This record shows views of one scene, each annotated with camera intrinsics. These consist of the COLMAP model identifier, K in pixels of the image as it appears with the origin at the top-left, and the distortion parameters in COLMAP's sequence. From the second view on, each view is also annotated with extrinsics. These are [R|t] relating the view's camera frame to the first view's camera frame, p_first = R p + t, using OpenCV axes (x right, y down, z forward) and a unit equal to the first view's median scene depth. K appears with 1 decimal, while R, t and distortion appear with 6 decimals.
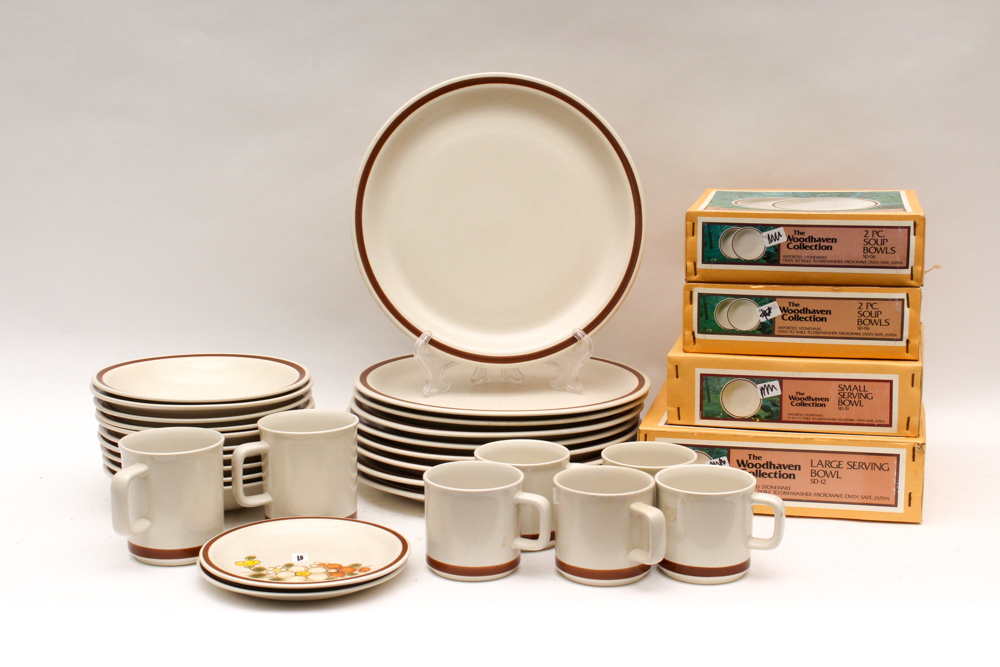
lens RADIAL K [[2196.5, 0, 488.5], [0, 2196.5, 353.0], [0, 0, 1]] dist [-0.045174, 0.000000]
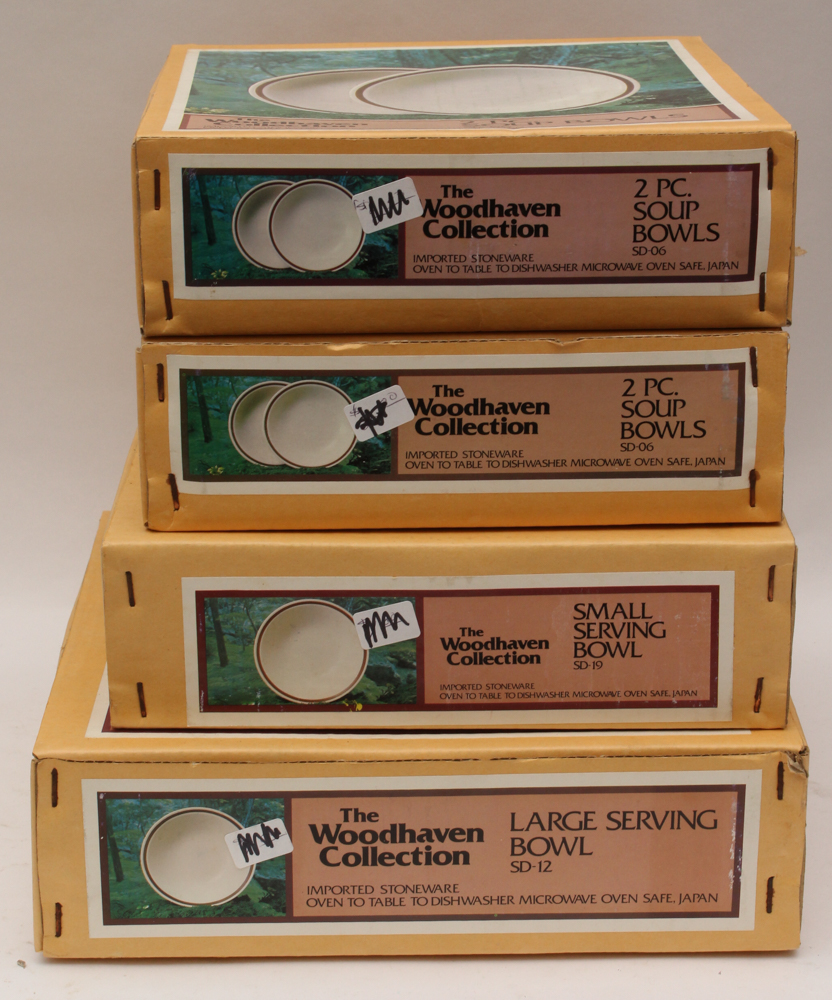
lens RADIAL K [[2525.1, 0, 417.7], [0, 2525.1, 497.6], [0, 0, 1]] dist [-0.065697, 0.000000]
pose [[0.970766, -0.071075, 0.229264, 0.038242], [0.032420, 0.985226, 0.168161, -0.074742], [-0.237829, -0.155812, 0.958728, 0.601938]]
